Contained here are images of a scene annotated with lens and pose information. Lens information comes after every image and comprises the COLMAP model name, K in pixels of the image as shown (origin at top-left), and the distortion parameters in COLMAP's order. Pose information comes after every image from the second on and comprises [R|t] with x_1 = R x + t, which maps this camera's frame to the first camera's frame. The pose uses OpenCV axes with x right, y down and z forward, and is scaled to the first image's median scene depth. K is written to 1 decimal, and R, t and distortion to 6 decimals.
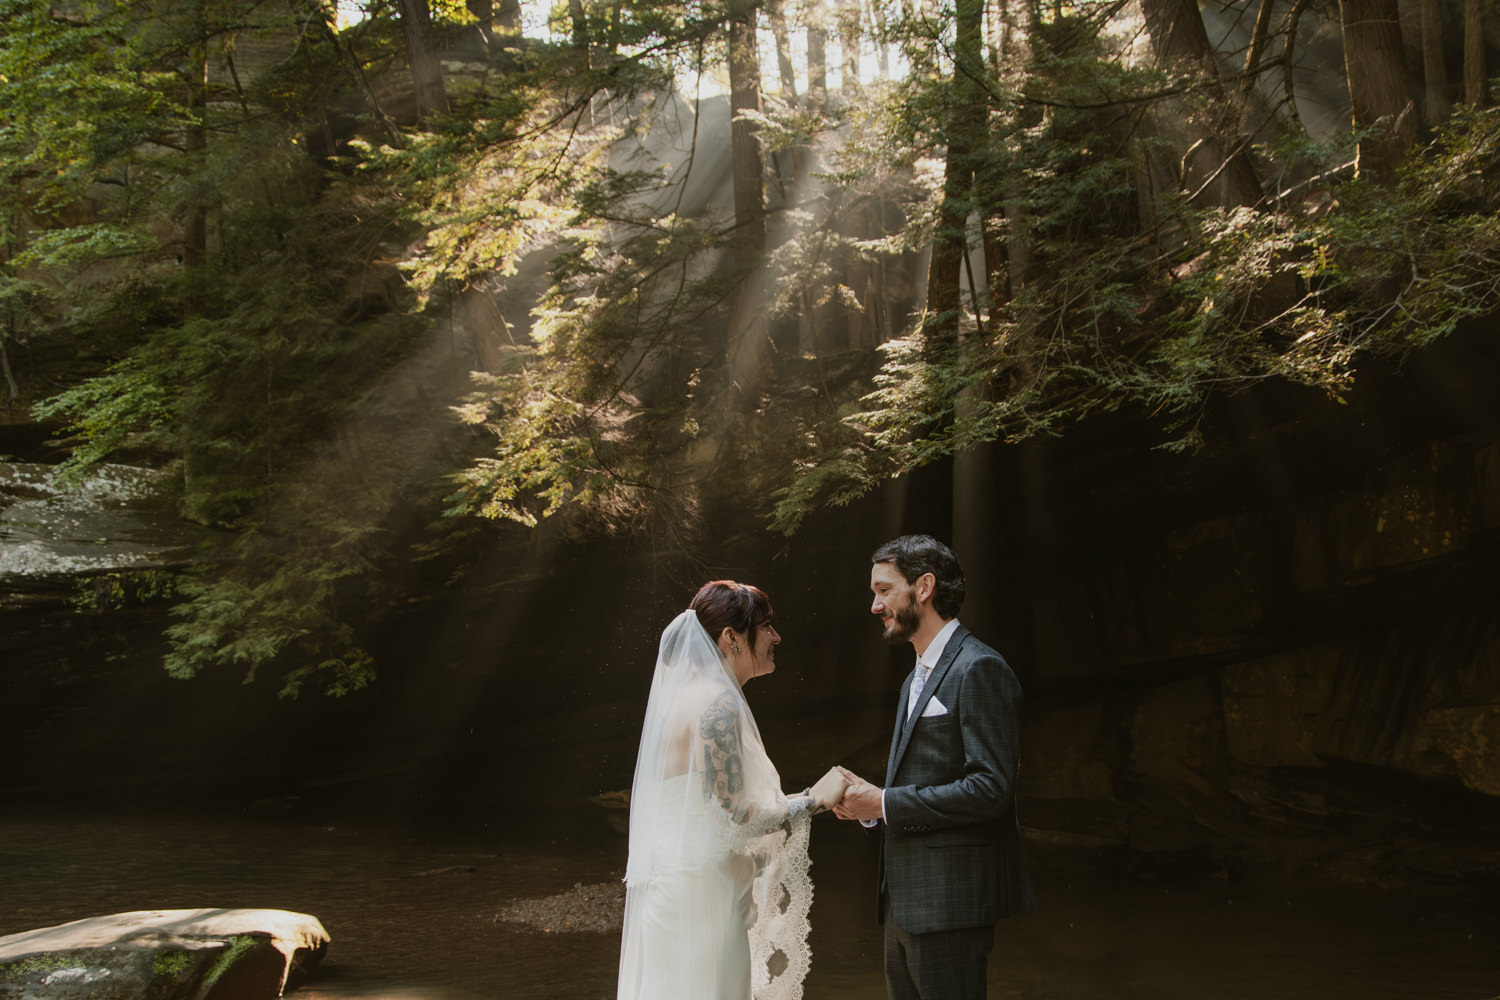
lens RADIAL K [[1465.6, 0, 824.3], [0, 1465.6, 620.5], [0, 0, 1]] dist [-0.164615, 0.119347]
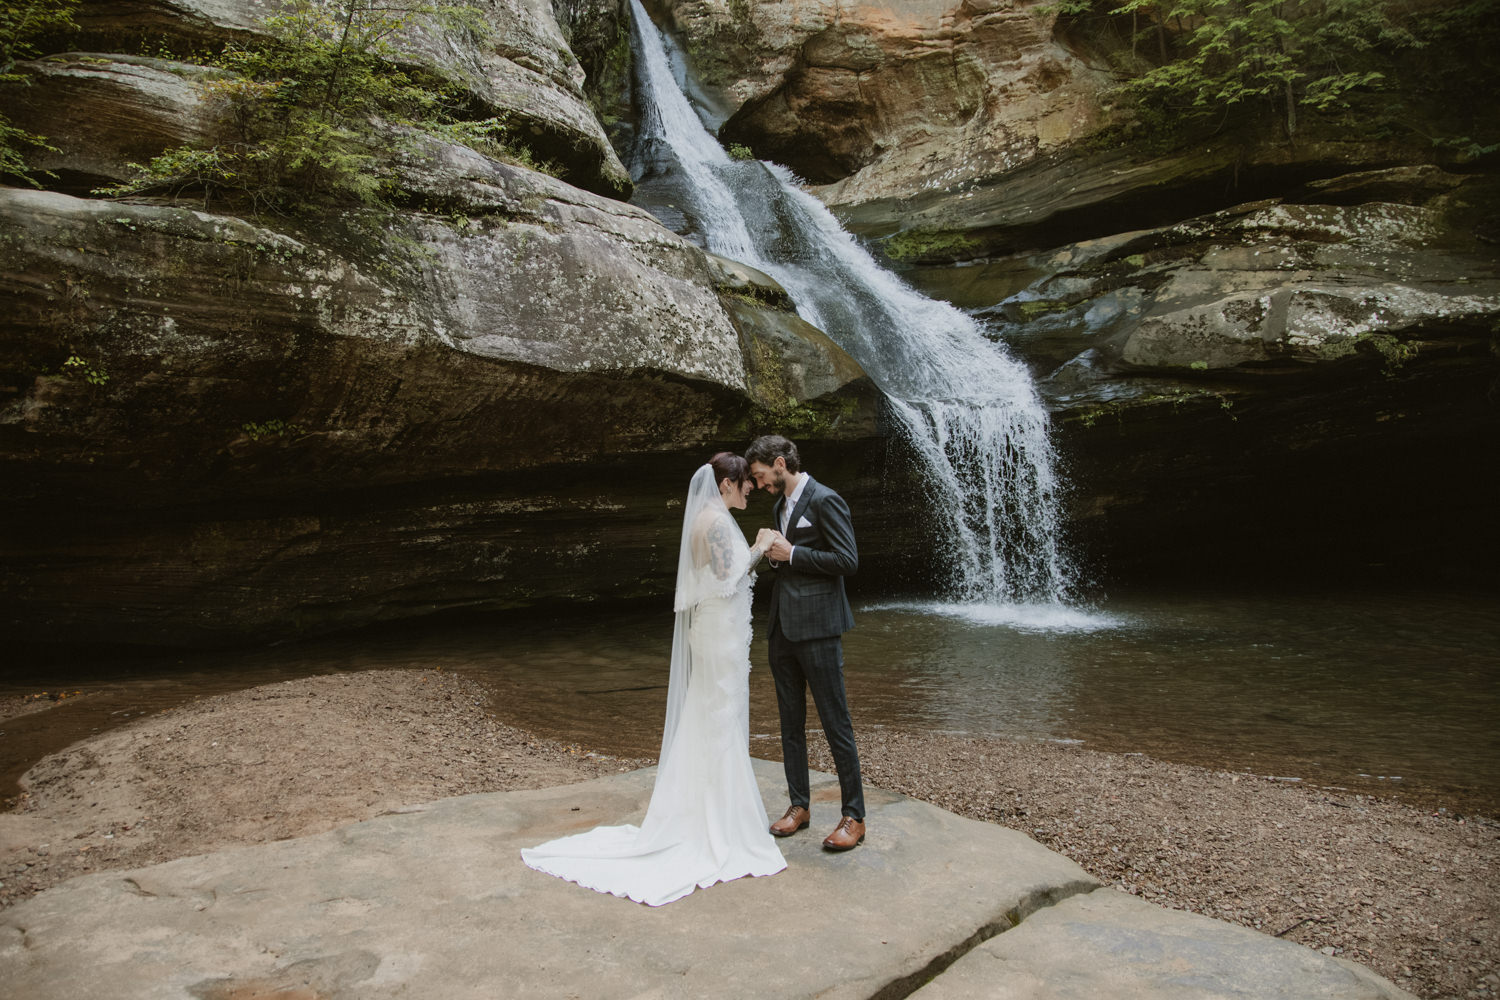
lens RADIAL K [[1168.5, 0, 743.5], [0, 1168.5, 509.9], [0, 0, 1]] dist [-0.165888, 0.121031]
pose [[0.938104, -0.014529, -0.346049, -0.830885], [0.042089, 0.996497, 0.072261, 0.020774], [0.343787, -0.082354, 0.935430, 0.228997]]
